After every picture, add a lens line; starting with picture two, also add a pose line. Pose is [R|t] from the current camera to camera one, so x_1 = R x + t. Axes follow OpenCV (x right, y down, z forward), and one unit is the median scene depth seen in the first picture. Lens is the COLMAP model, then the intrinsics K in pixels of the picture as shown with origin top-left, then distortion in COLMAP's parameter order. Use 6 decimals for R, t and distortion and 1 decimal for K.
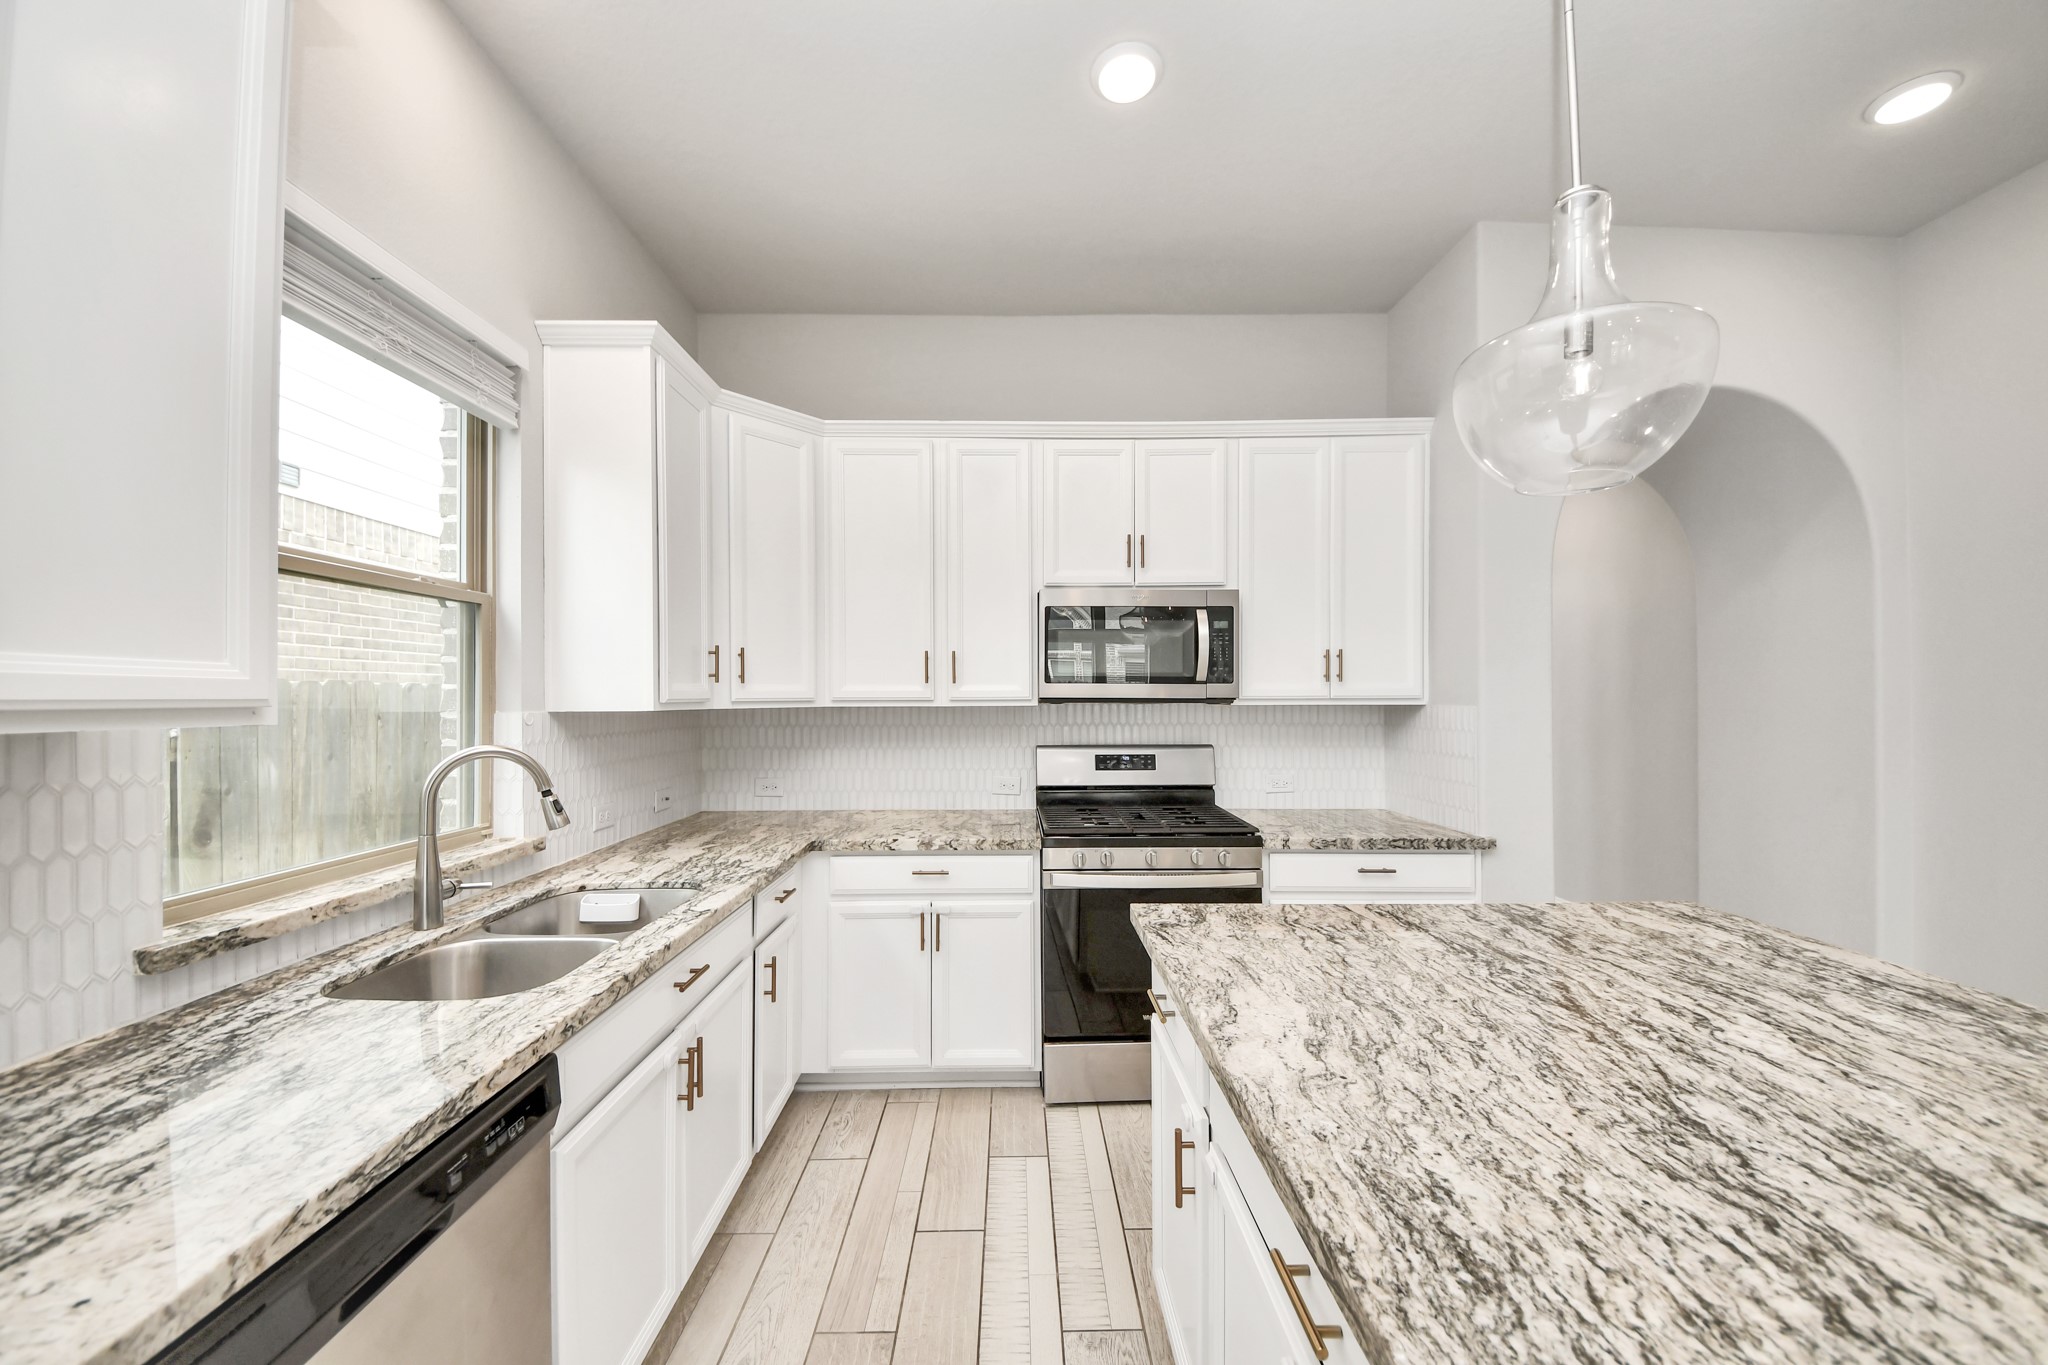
lens RADIAL K [[717.2, 0, 1021.8], [0, 717.2, 707.5], [0, 0, 1]] dist [-0.000372, -0.000034]
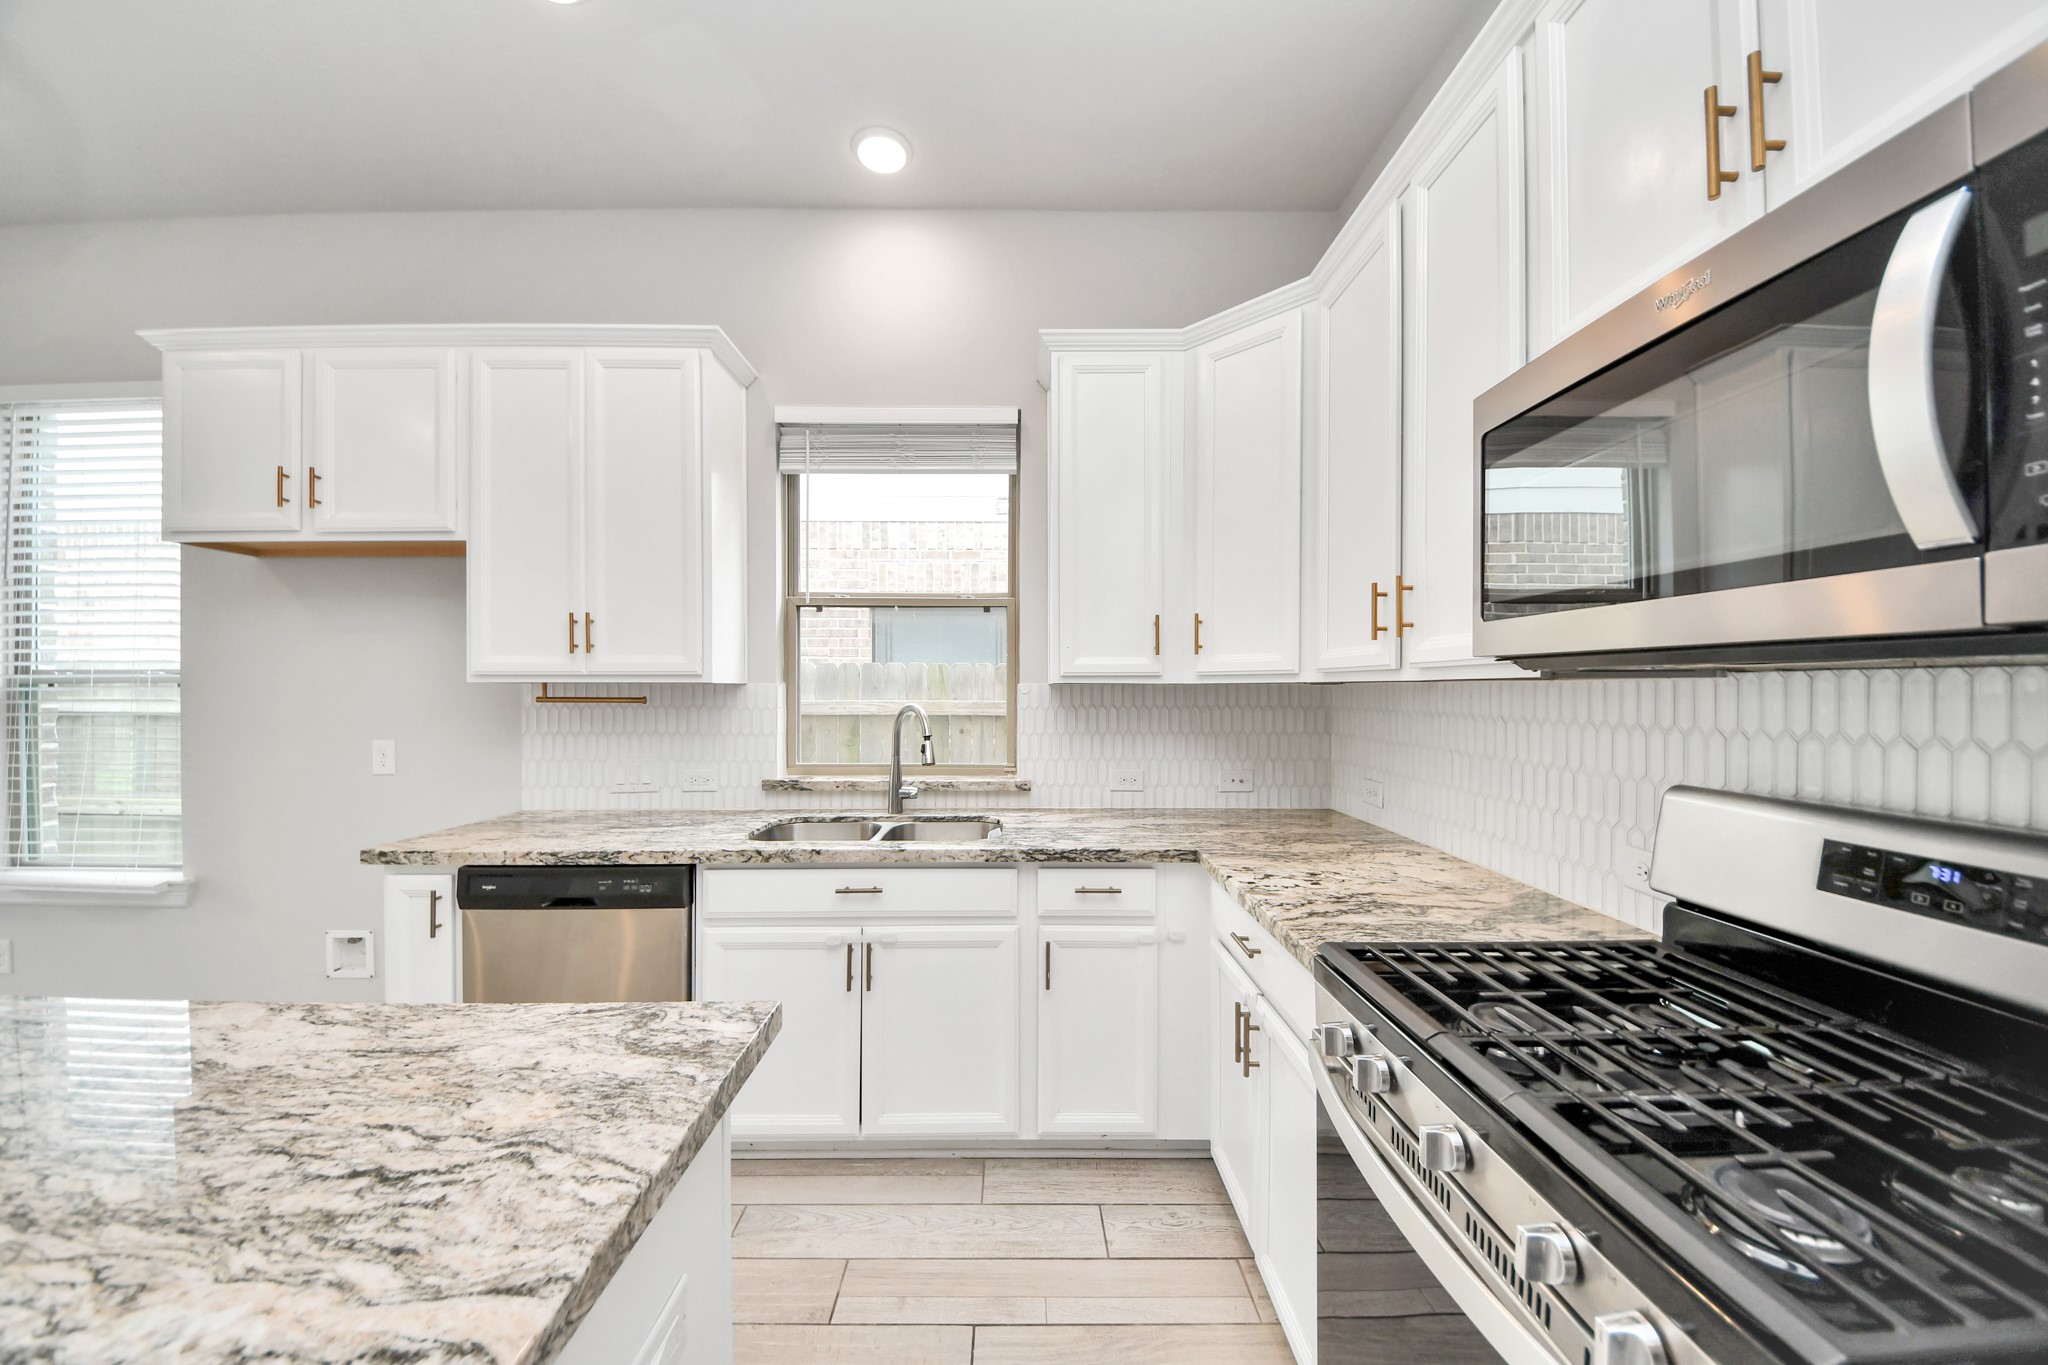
lens RADIAL K [[724.6, 0, 1030.8], [0, 724.6, 672.4], [0, 0, 1]] dist [0.034028, -0.016115]
pose [[-0.008717, -0.002230, -0.999960, 0.944372], [-0.000865, 0.999997, -0.002223, -0.010274], [0.999962, 0.000845, -0.008719, 1.477535]]
